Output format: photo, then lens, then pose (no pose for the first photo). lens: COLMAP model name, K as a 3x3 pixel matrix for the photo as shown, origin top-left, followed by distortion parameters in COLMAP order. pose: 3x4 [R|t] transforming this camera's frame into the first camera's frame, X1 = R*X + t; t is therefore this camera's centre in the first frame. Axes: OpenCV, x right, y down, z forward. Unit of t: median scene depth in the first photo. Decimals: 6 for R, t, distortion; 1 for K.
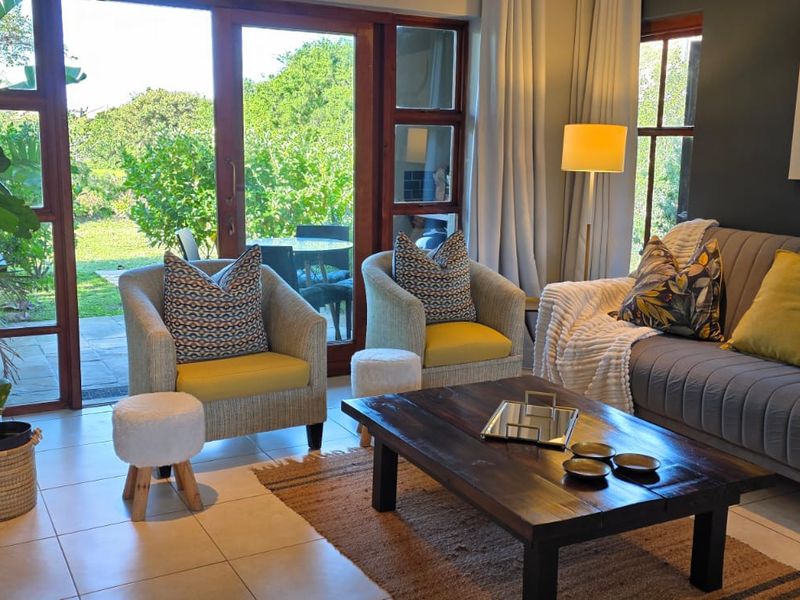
lens RADIAL K [[845.1, 0, 400.0], [0, 845.1, 300.0], [0, 0, 1]] dist [0.120770, -0.281231]
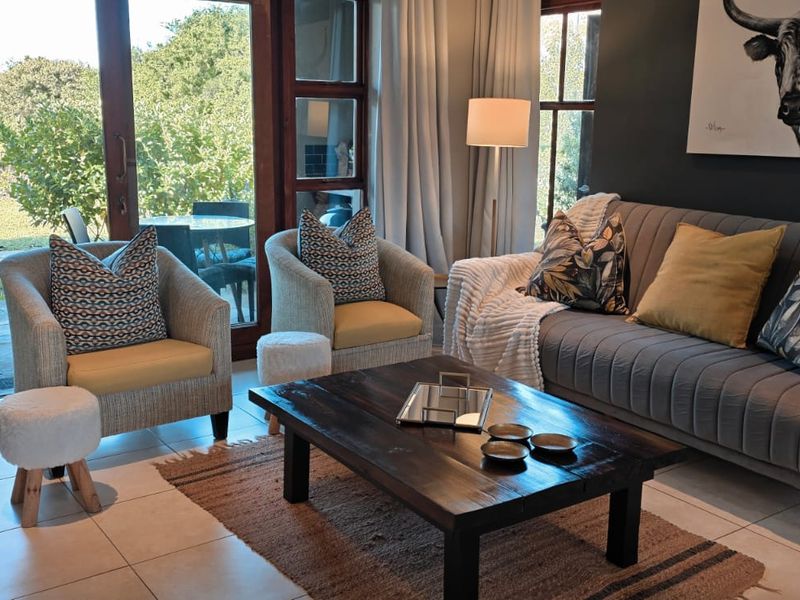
lens RADIAL K [[763.2, 0, 366.6], [0, 763.2, 269.5], [0, 0, 1]] dist [0.084432, -0.141396]
pose [[0.992925, -0.024052, 0.116279, -0.033016], [0.021118, 0.999428, 0.026406, -0.034292], [-0.116847, -0.023764, 0.992866, 0.128231]]
